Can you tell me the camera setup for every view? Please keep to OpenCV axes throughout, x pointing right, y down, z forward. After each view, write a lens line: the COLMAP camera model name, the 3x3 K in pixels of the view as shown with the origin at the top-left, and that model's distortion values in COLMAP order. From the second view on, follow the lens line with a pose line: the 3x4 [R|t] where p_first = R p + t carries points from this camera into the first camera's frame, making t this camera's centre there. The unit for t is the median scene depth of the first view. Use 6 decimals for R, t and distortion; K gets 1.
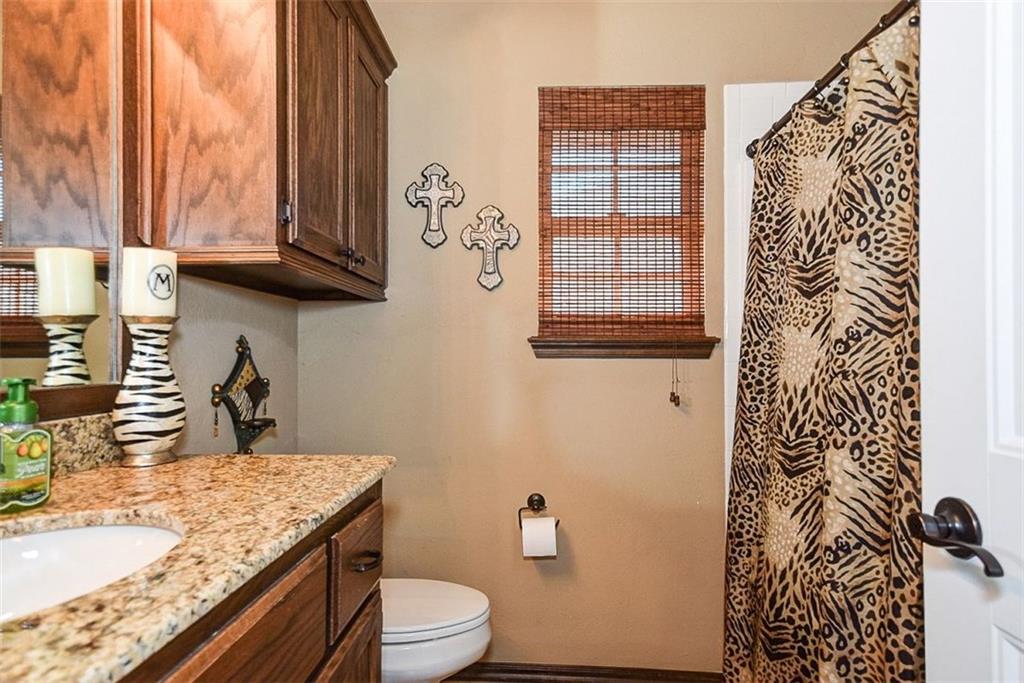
lens RADIAL K [[584.4, 0, 513.6], [0, 584.4, 346.2], [0, 0, 1]] dist [0.029869, 0.000959]
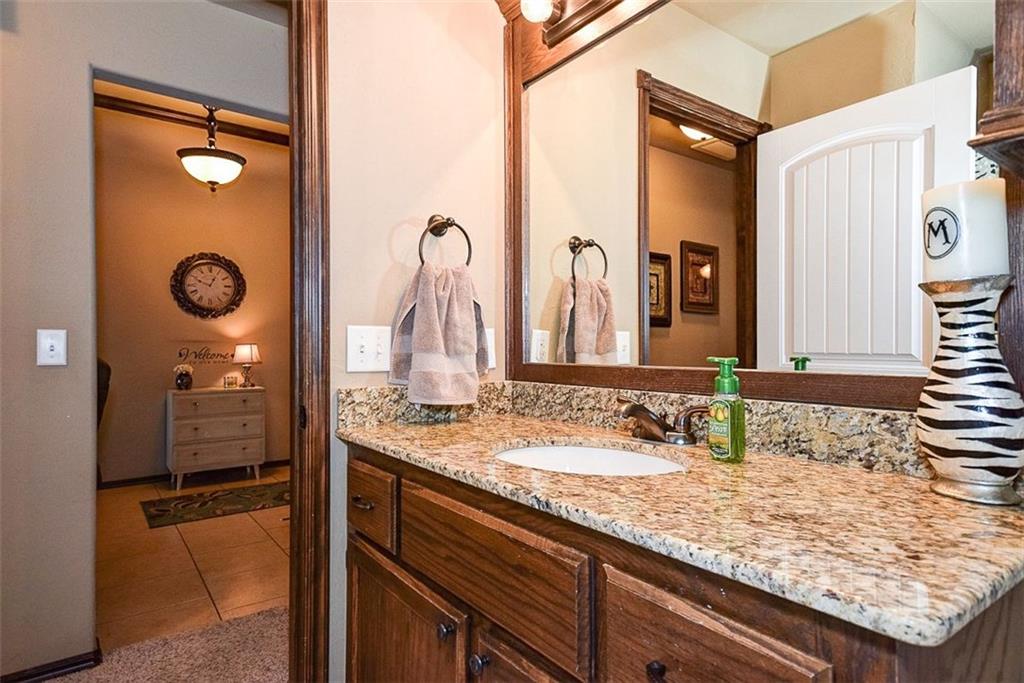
lens RADIAL K [[584.4, 0, 512.9], [0, 584.4, 343.9], [0, 0, 1]] dist [0.029869, 0.000959]
pose [[-0.773248, -0.001046, -0.634103, 0.254374], [0.008611, 0.999889, -0.012150, 0.027748], [0.634045, -0.014855, -0.773153, 1.324122]]
